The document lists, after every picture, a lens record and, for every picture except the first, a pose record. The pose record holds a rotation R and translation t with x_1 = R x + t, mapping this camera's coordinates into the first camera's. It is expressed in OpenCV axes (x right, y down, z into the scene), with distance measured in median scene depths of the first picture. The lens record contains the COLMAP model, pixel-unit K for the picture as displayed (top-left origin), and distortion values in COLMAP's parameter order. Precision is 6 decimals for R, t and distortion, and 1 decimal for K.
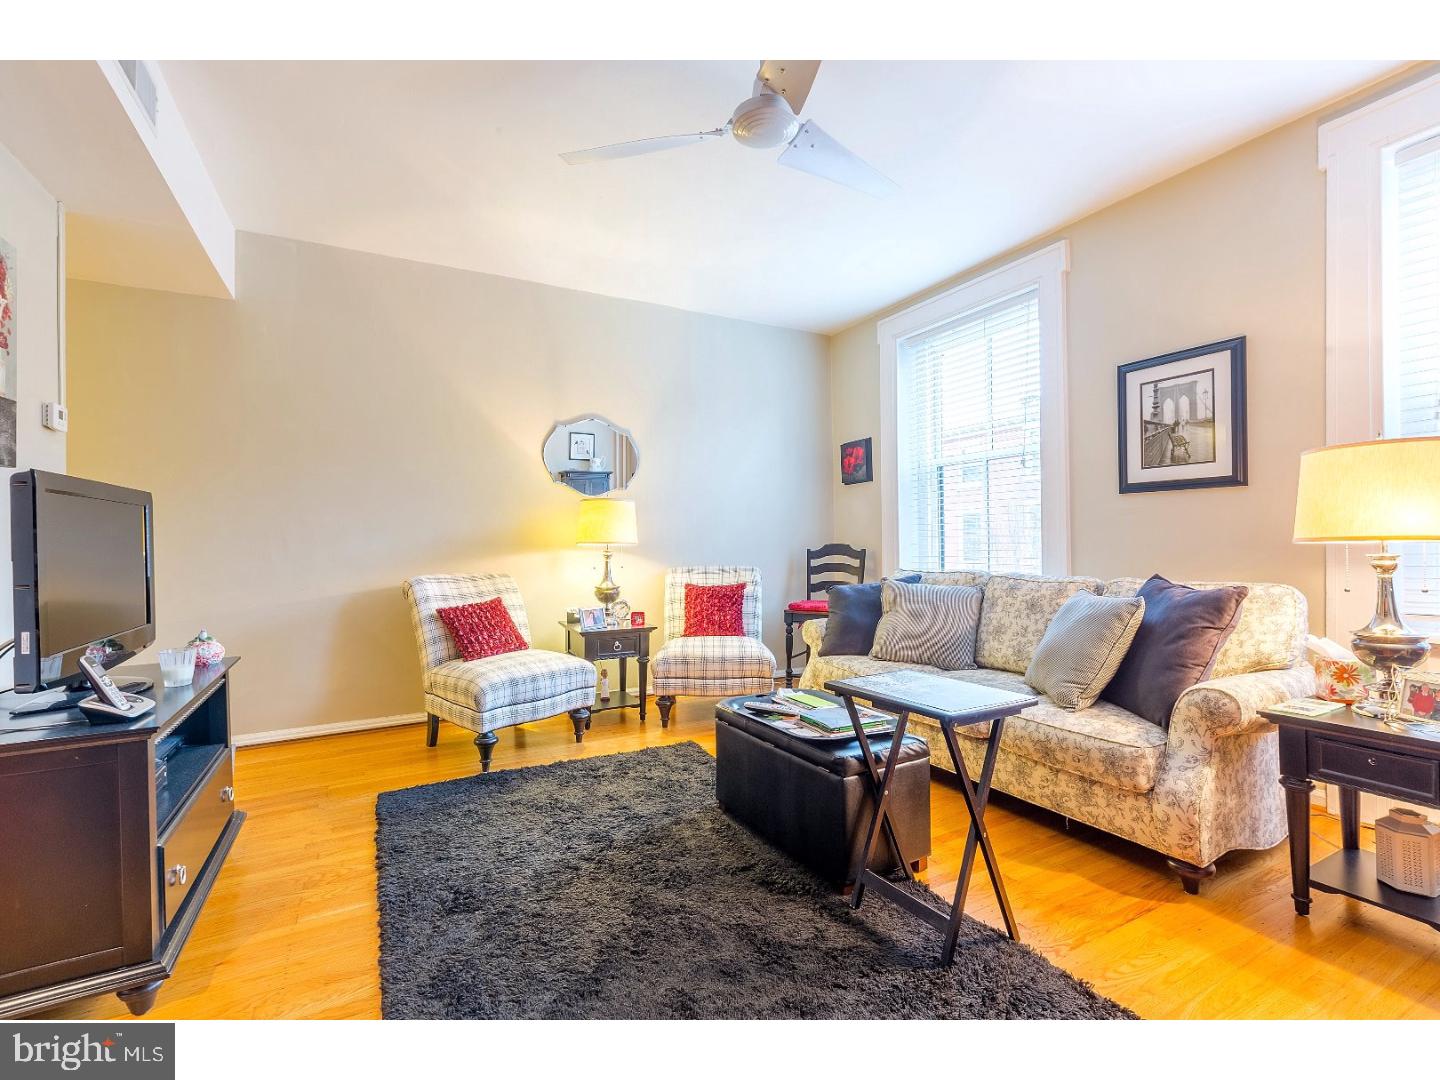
lens RADIAL K [[639.0, 0, 718.3], [0, 639.0, 542.7], [0, 0, 1]] dist [-0.000376, -0.000056]
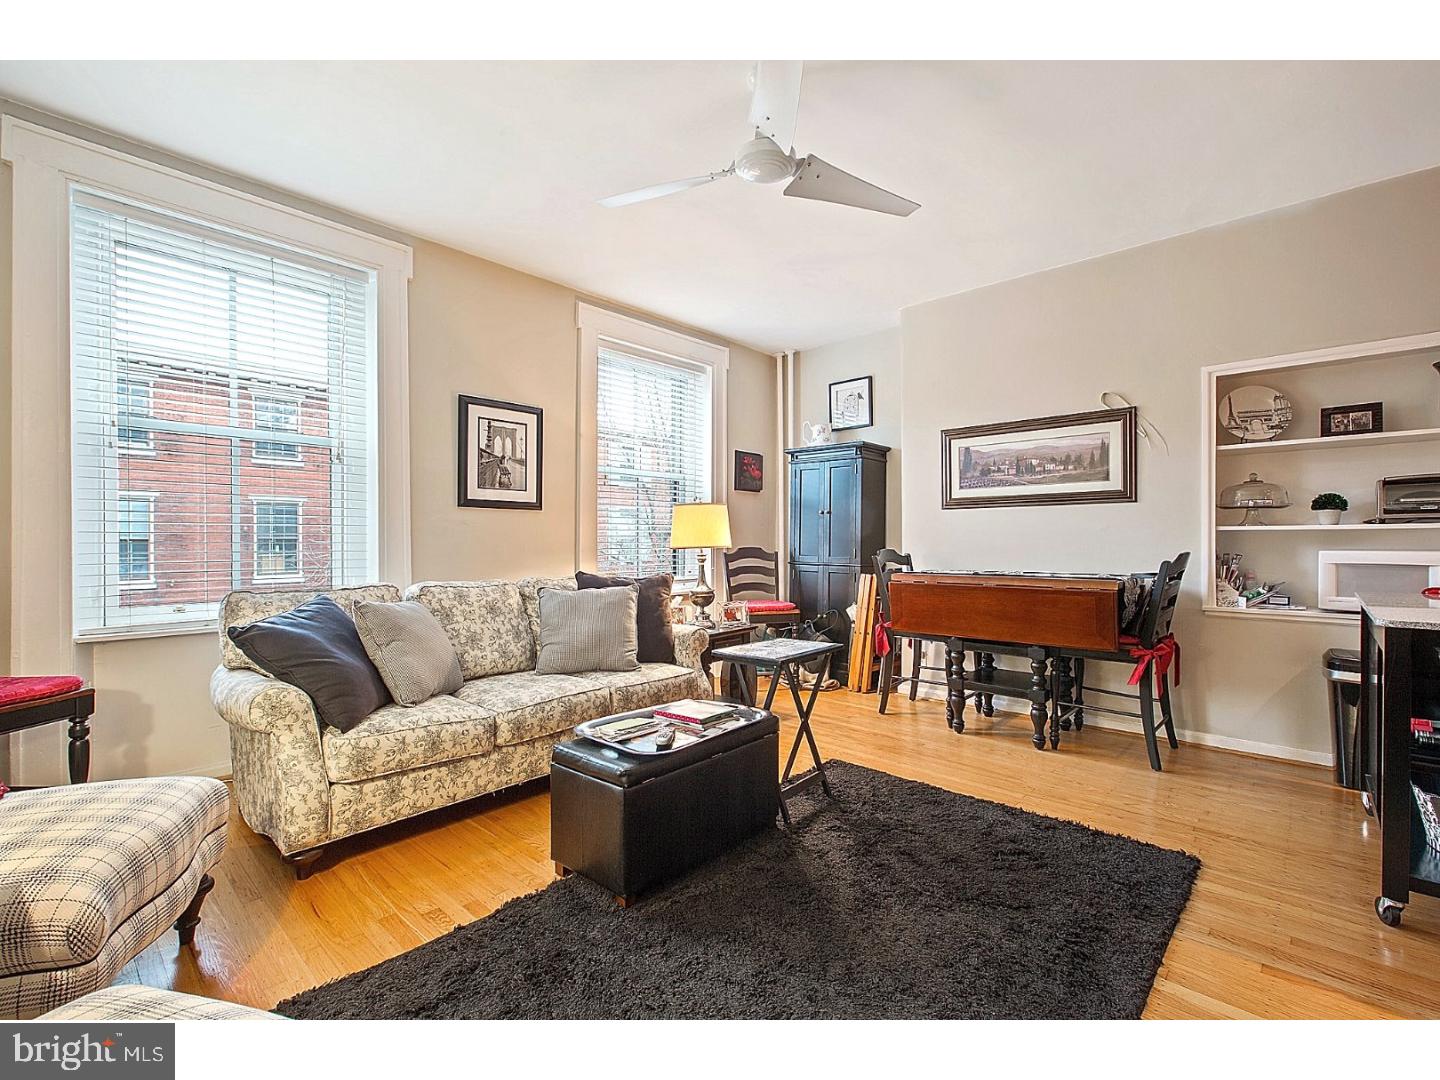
lens RADIAL K [[639.0, 0, 719.4], [0, 639.0, 544.1], [0, 0, 1]] dist [-0.000376, -0.000056]
pose [[-0.308608, 0.010280, 0.951134, -0.635818], [0.005332, 0.999945, -0.009077, 0.002687], [-0.951174, 0.002271, -0.308646, 0.974454]]
